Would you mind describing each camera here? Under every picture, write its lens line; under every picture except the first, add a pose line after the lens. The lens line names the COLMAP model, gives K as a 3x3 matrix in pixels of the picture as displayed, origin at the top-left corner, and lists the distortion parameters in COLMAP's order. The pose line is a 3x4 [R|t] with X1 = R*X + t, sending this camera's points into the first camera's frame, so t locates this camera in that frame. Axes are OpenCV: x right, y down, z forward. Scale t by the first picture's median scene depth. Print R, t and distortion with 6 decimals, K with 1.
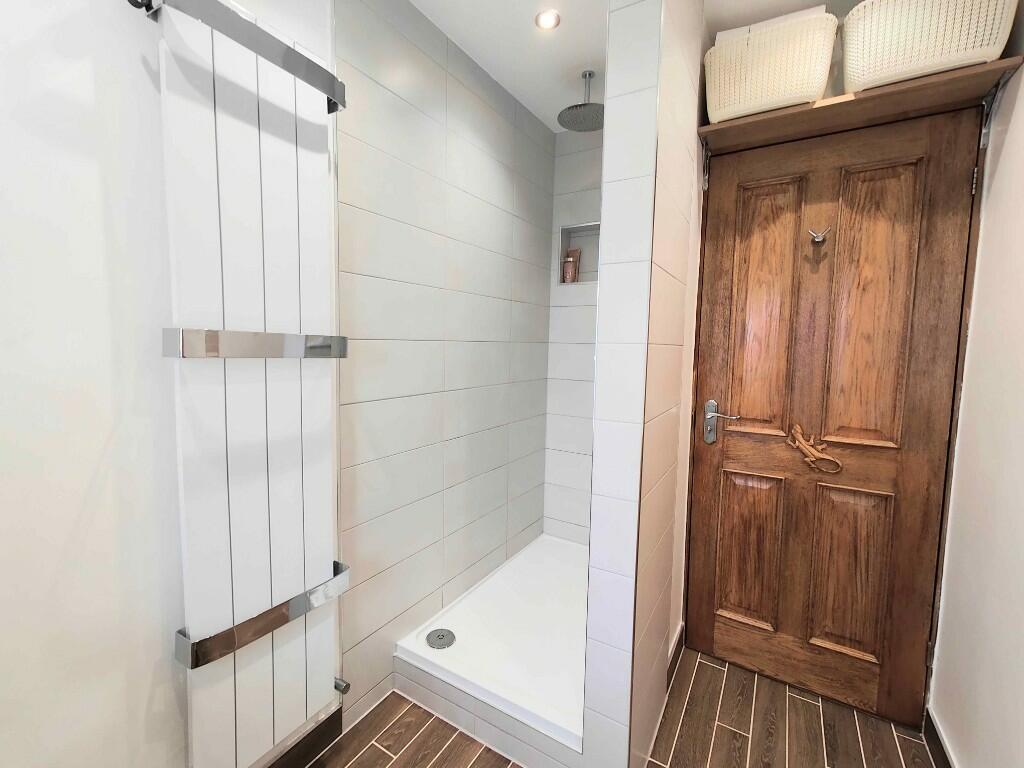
lens RADIAL K [[452.8, 0, 512.7], [0, 452.8, 380.1], [0, 0, 1]] dist [0.006001, 0.000304]
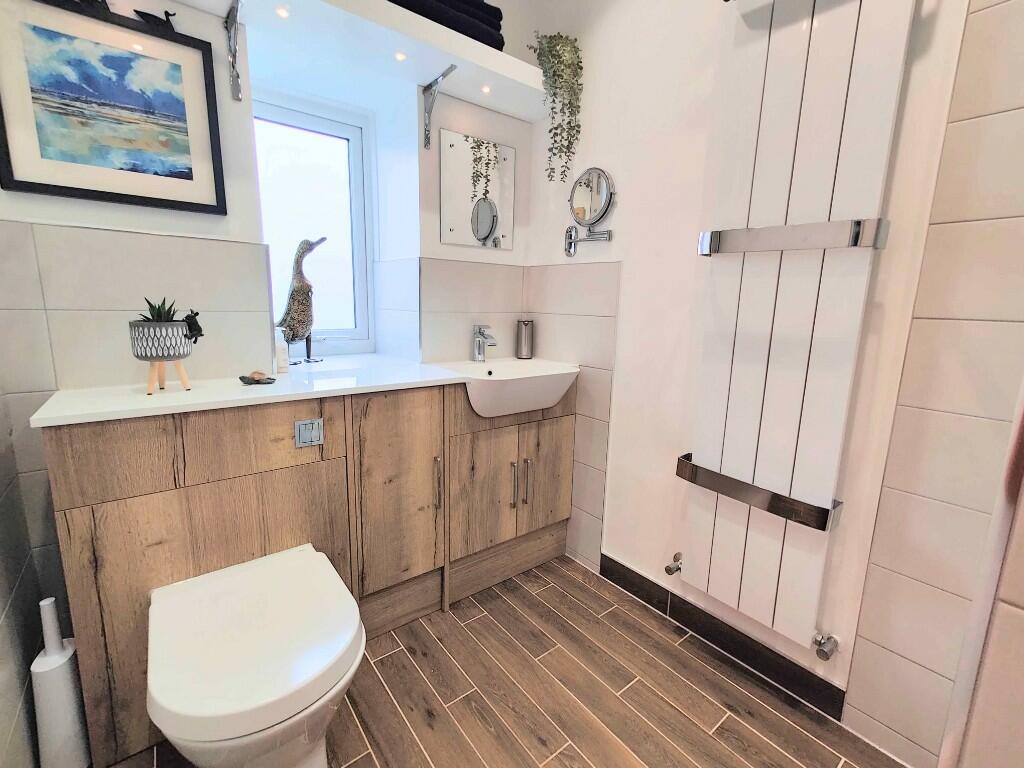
lens RADIAL K [[452.8, 0, 512.7], [0, 452.8, 380.1], [0, 0, 1]] dist [0.006001, 0.000304]
pose [[-0.354477, 0.138411, -0.924764, 0.684142], [-0.106148, 0.976635, 0.186862, 0.105131], [0.929020, 0.164400, -0.331503, 0.823458]]
